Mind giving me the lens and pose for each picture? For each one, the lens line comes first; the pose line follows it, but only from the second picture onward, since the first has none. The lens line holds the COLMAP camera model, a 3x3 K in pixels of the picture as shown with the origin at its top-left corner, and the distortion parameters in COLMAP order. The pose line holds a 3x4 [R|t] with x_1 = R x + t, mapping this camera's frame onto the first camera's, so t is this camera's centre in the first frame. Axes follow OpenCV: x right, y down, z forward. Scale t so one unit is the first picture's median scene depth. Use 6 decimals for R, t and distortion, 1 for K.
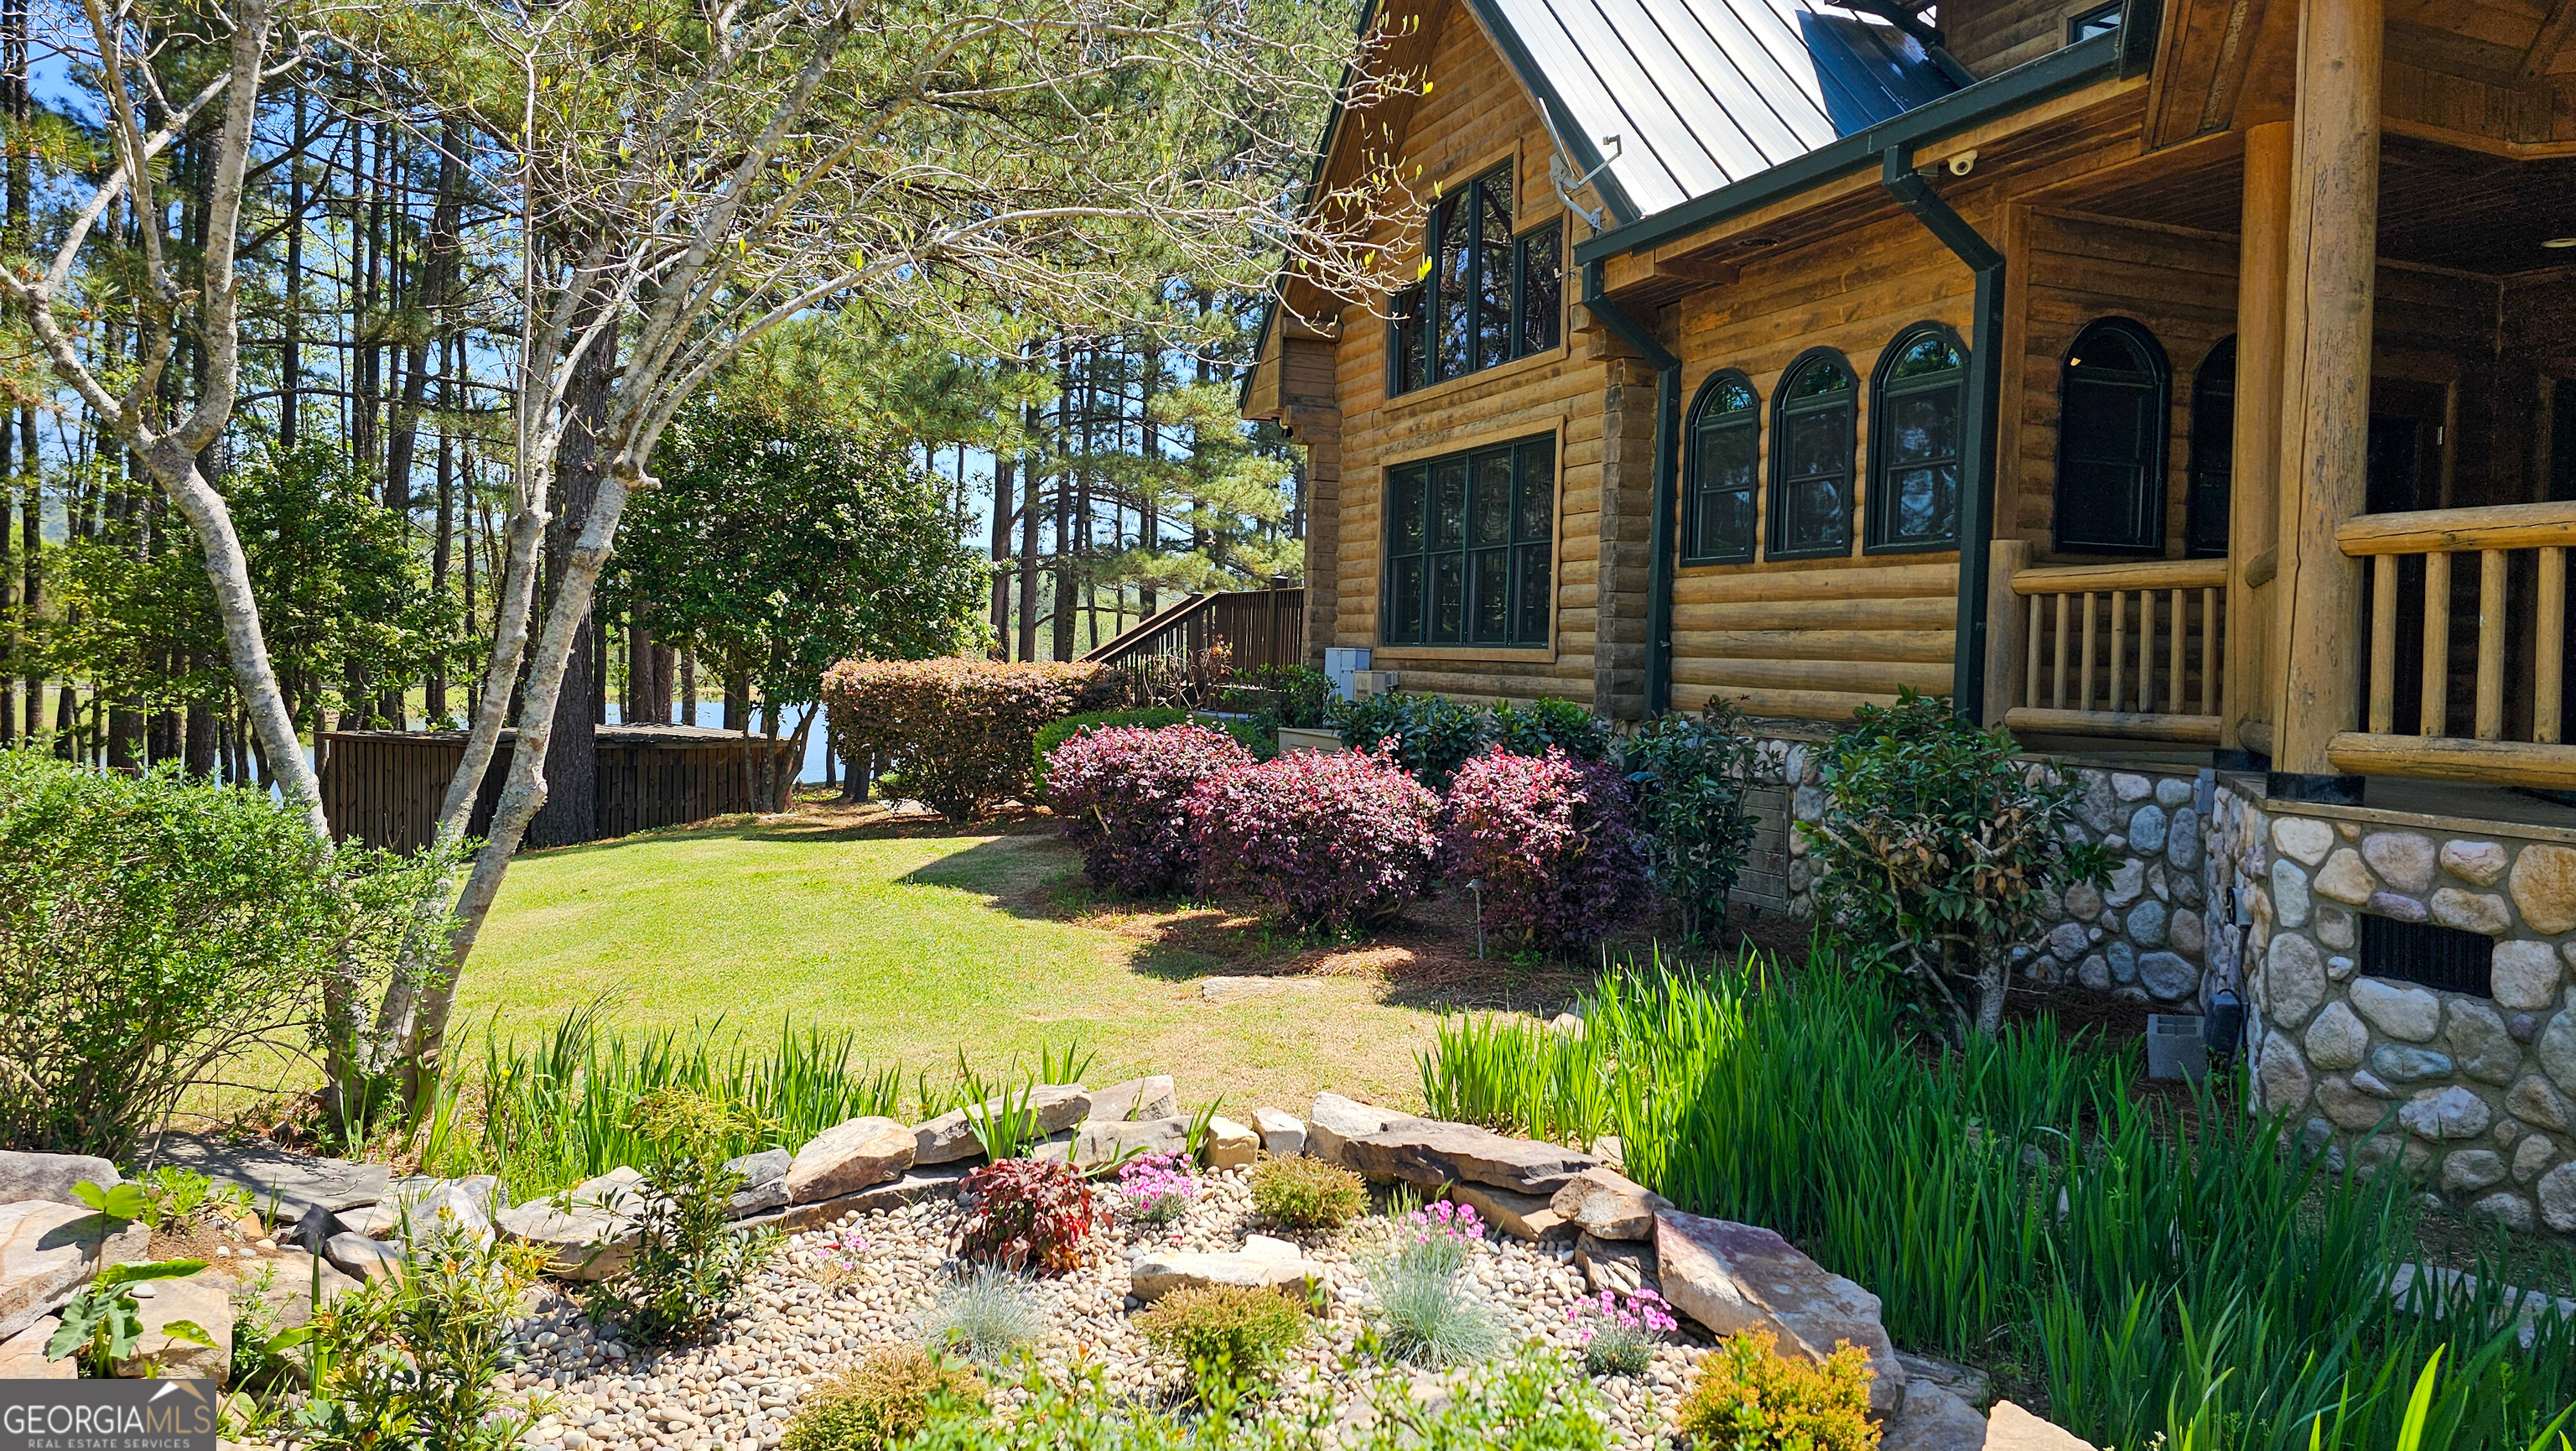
lens RADIAL K [[1627.9, 0, 1295.9], [0, 1627.9, 696.4], [0, 0, 1]] dist [0.073367, -0.067736]
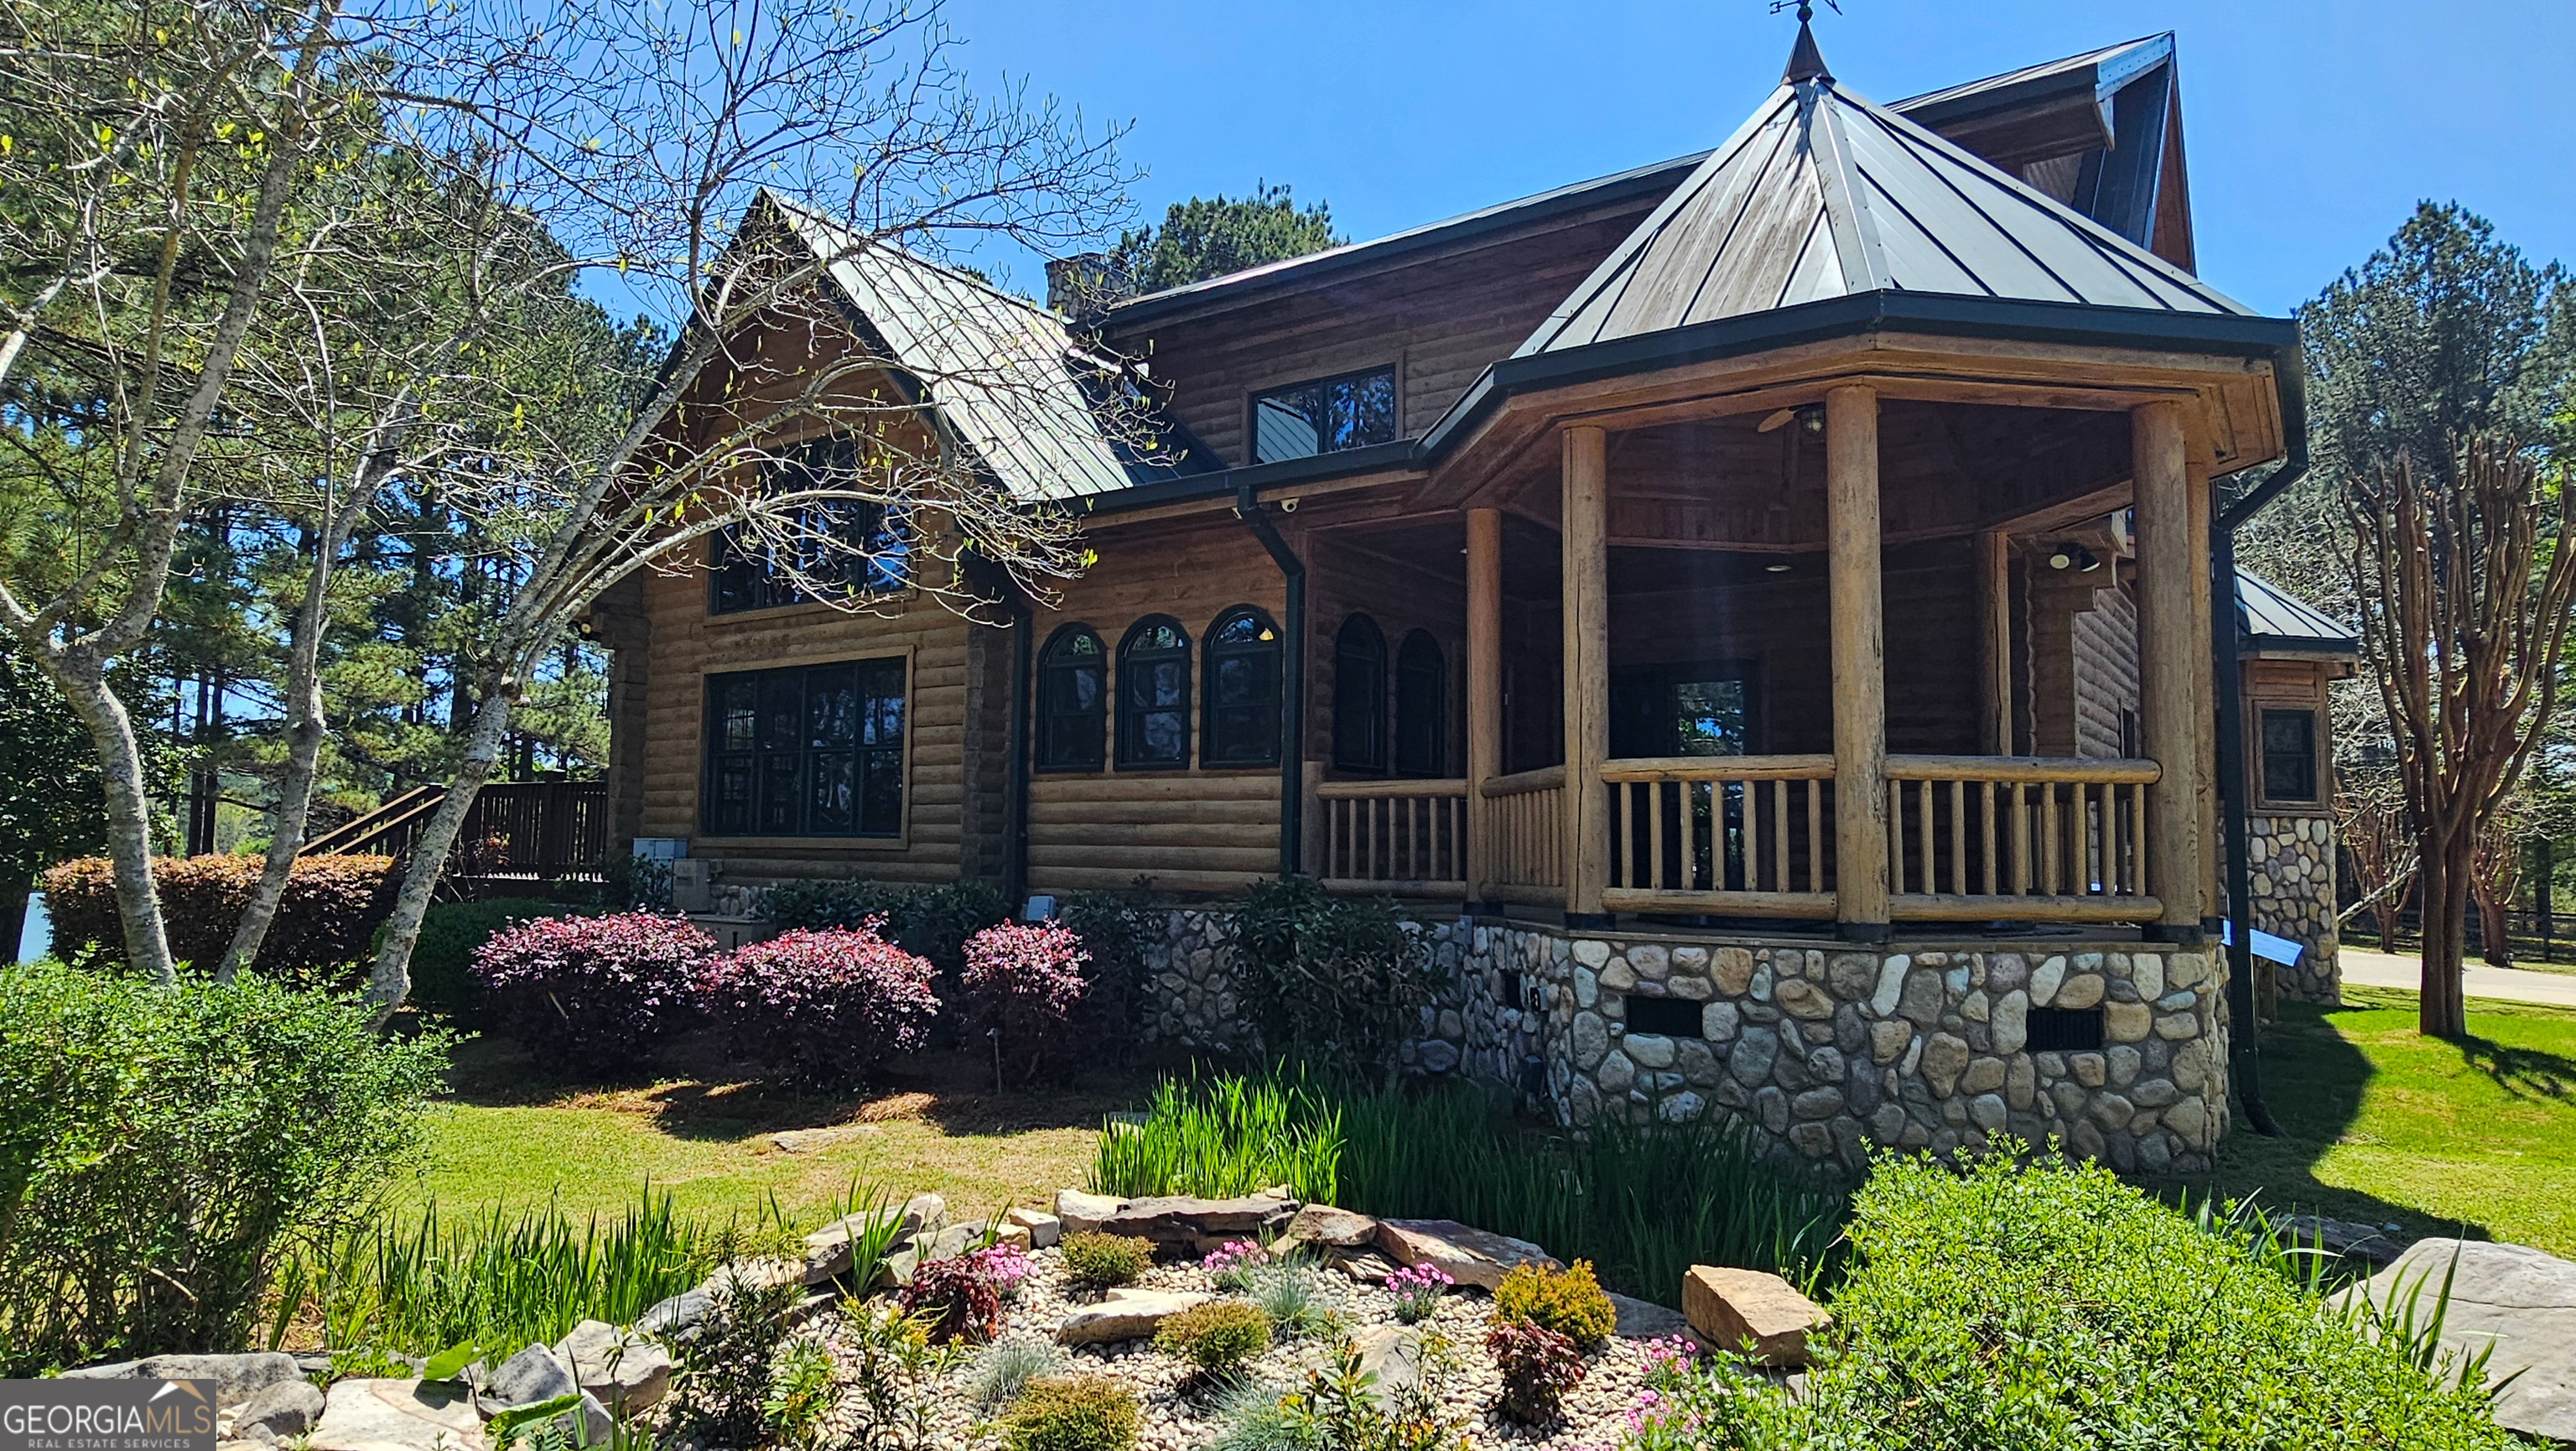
lens RADIAL K [[1407.1, 0, 1288.0], [0, 1407.1, 725.5], [0, 0, 1]] dist [-0.001616, 0.000140]
pose [[0.857316, 0.032712, 0.513751, -0.253744], [0.022035, 0.994733, -0.100107, -0.004202], [-0.514320, 0.097143, 0.852079, -0.044411]]
